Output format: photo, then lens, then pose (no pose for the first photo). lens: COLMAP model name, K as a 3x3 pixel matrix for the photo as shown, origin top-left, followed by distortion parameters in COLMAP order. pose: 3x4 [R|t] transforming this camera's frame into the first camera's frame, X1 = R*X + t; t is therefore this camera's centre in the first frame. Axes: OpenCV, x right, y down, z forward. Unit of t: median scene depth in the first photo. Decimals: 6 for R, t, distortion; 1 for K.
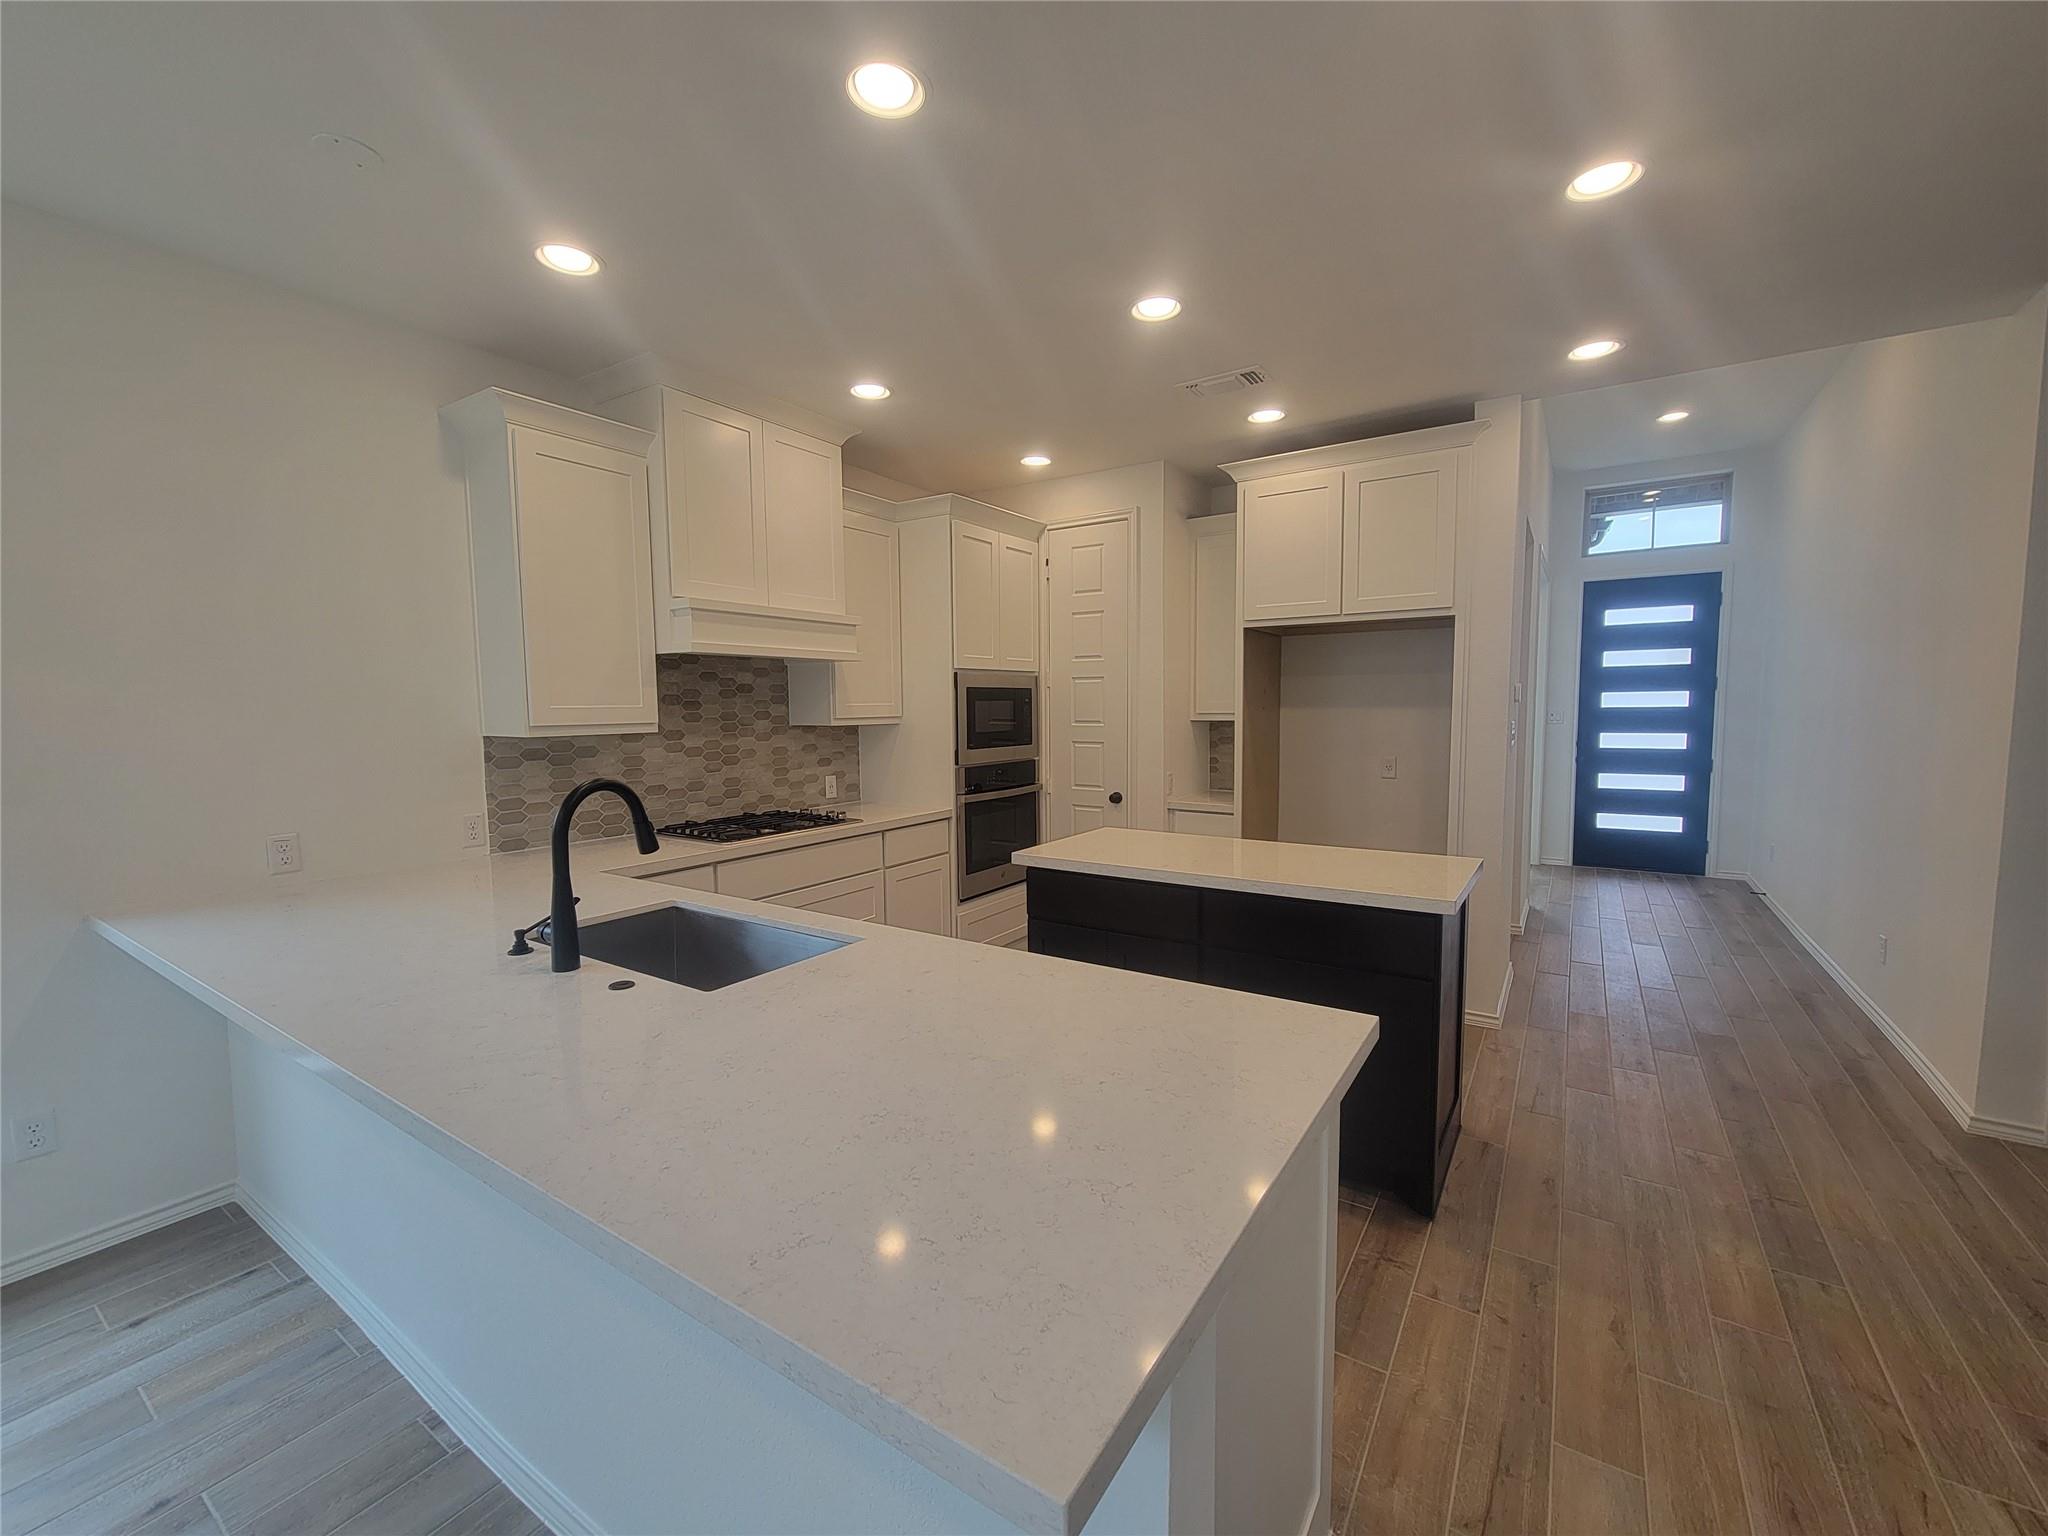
lens RADIAL K [[838.4, 0, 1031.2], [0, 838.4, 771.0], [0, 0, 1]] dist [0.001104, -0.000435]
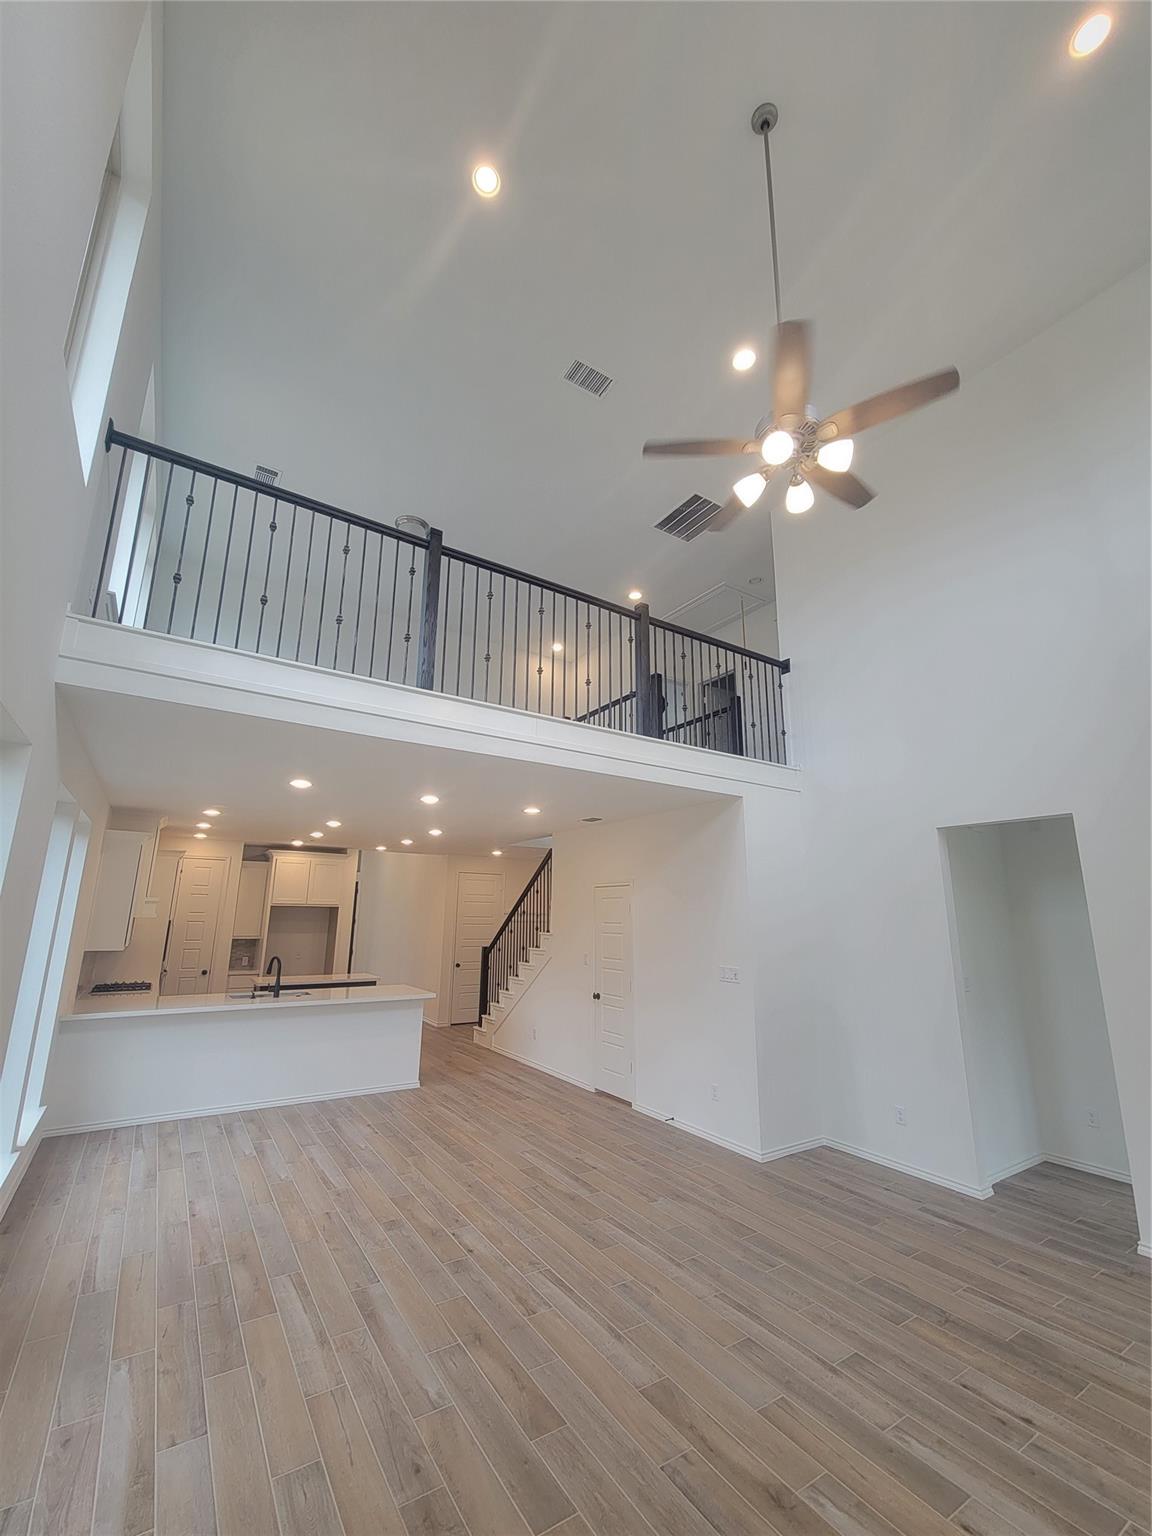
lens RADIAL K [[622.4, 0, 572.0], [0, 622.4, 774.9], [0, 0, 1]] dist [0.004867, -0.003914]
pose [[0.406371, 0.218233, 0.887264, -1.484886], [0.057557, 0.963015, -0.263227, 0.021785], [-0.911893, 0.158036, 0.378781, -0.929608]]
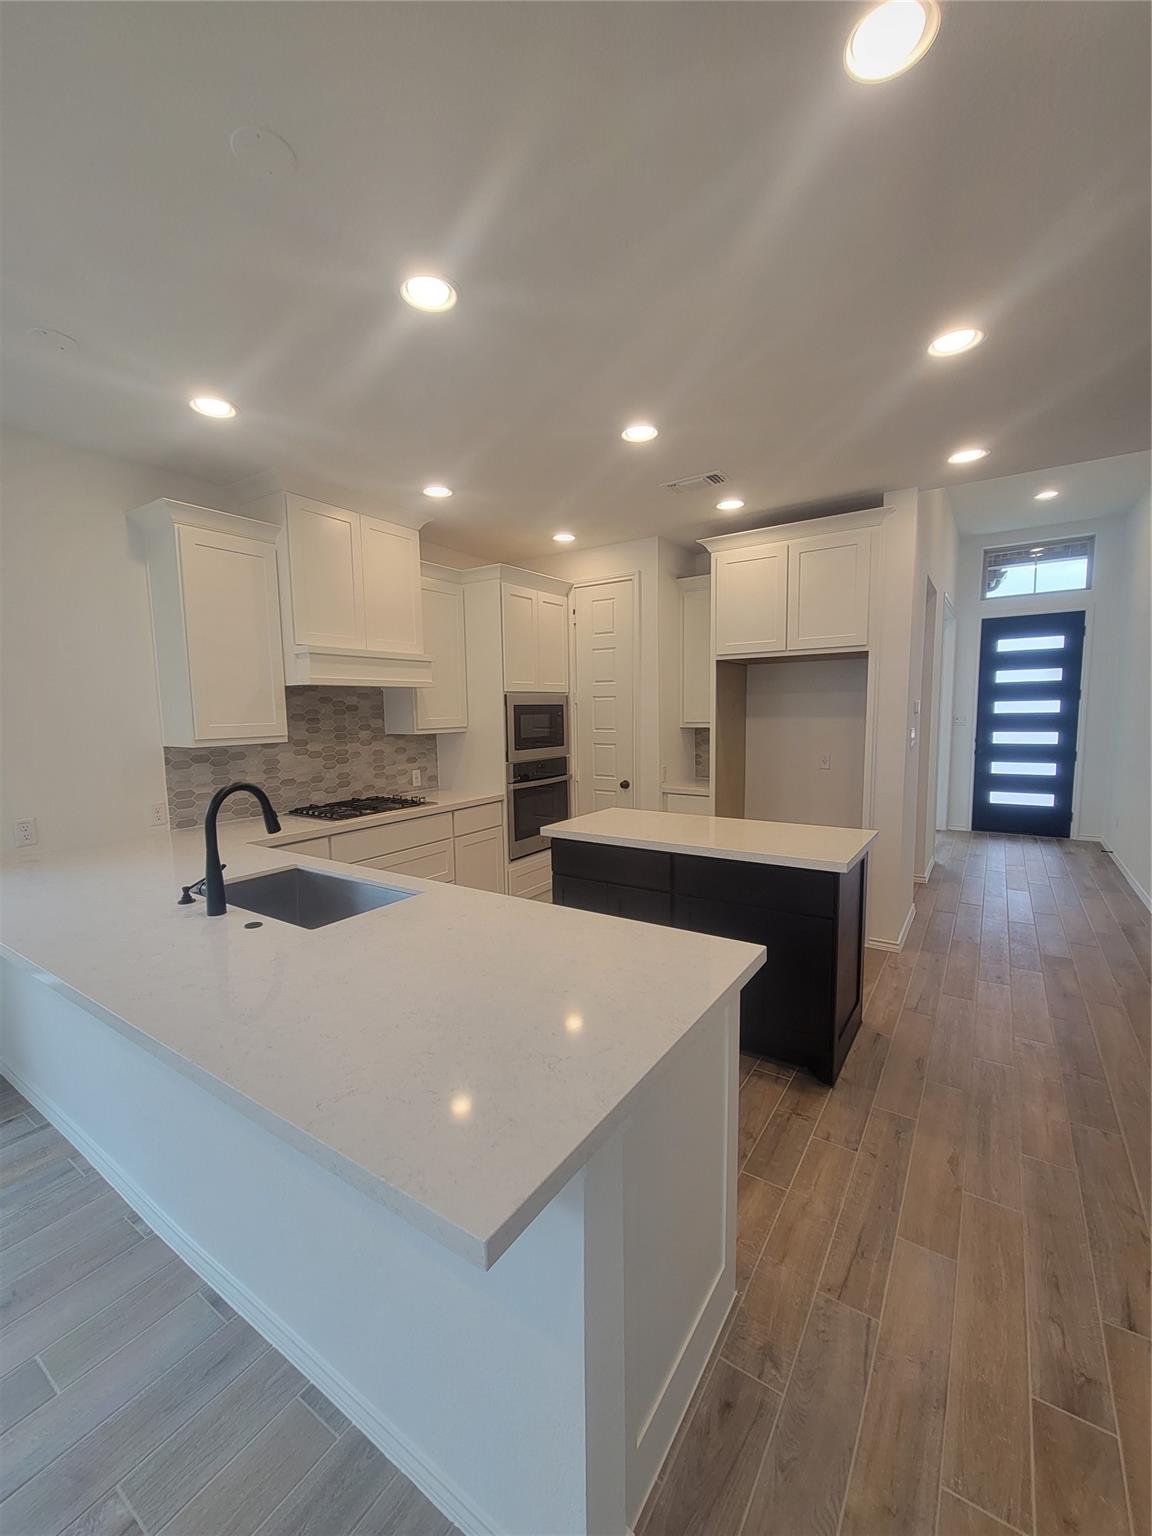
lens RADIAL K [[628.8, 0, 569.1], [0, 628.8, 775.4], [0, 0, 1]] dist [0.001104, -0.000435]
pose [[0.999839, -0.005539, -0.017059, 0.034564], [0.005989, 0.999633, 0.026439, -0.013157], [0.016906, -0.026537, 0.999505, -0.033621]]
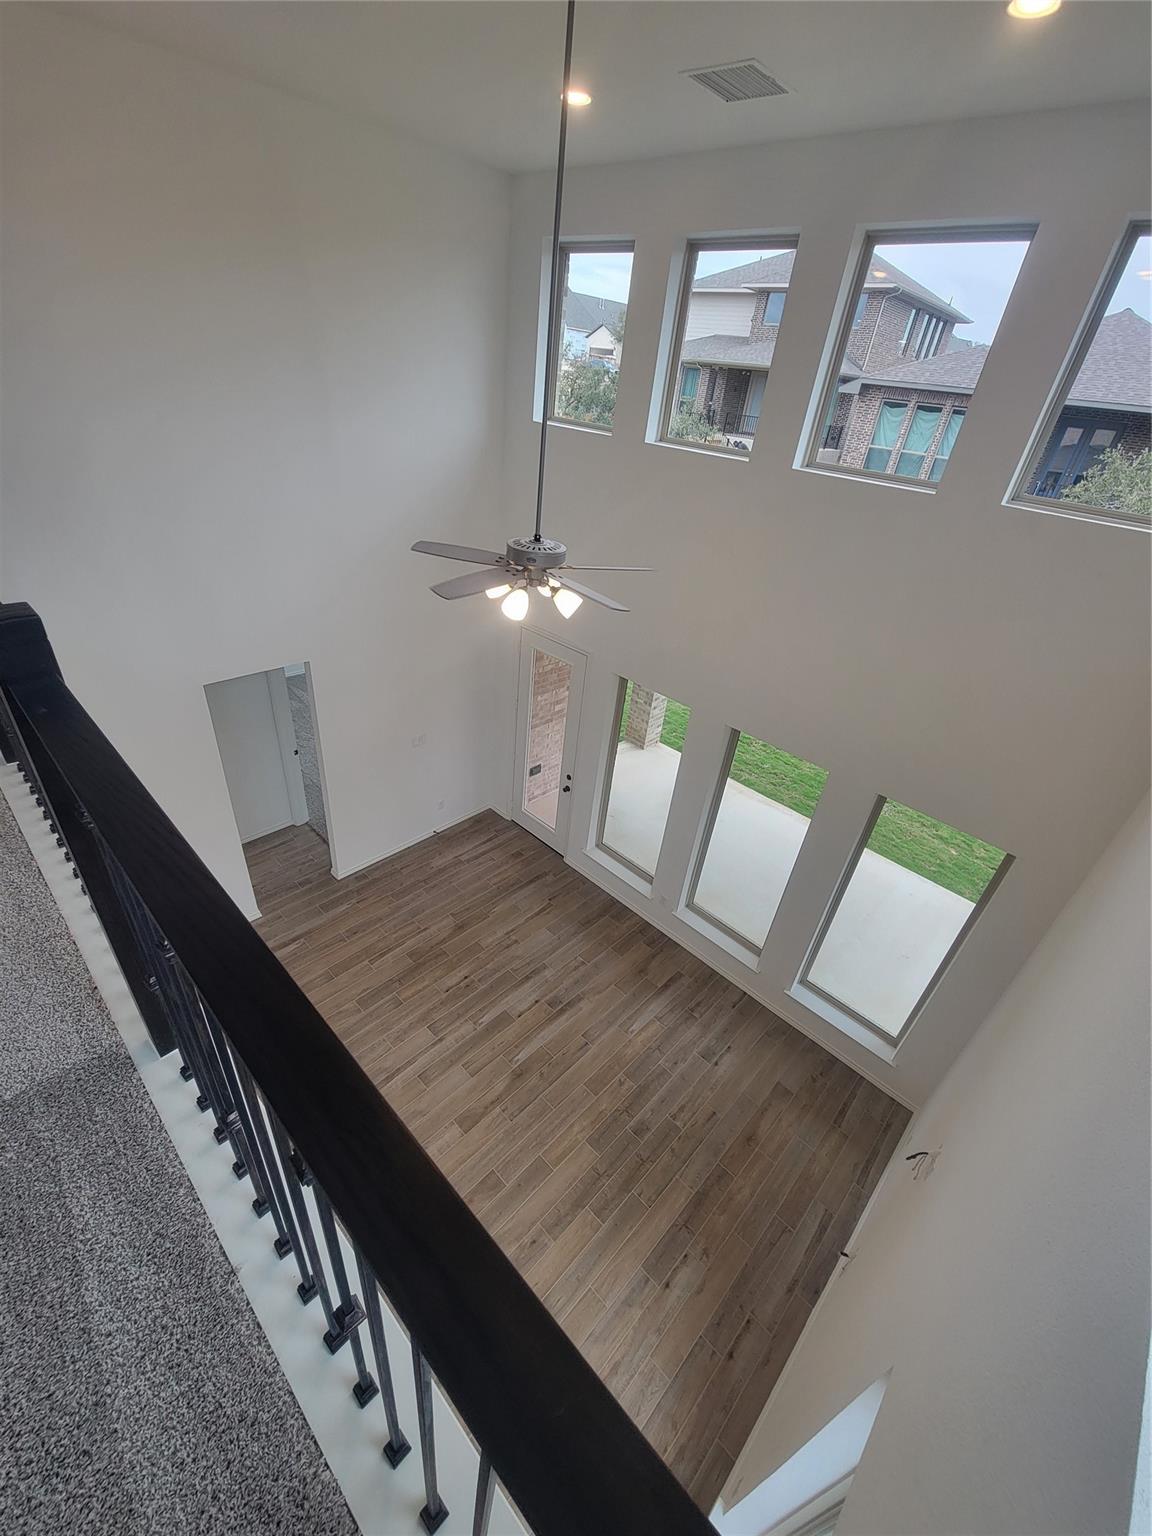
lens RADIAL K [[622.4, 0, 572.0], [0, 622.4, 774.9], [0, 0, 1]] dist [0.004867, -0.003914]
pose [[-0.977802, -0.173395, 0.117633, -0.997248], [-0.068349, 0.794652, 0.603206, -0.810868], [-0.198070, 0.581775, -0.788863, -0.168203]]
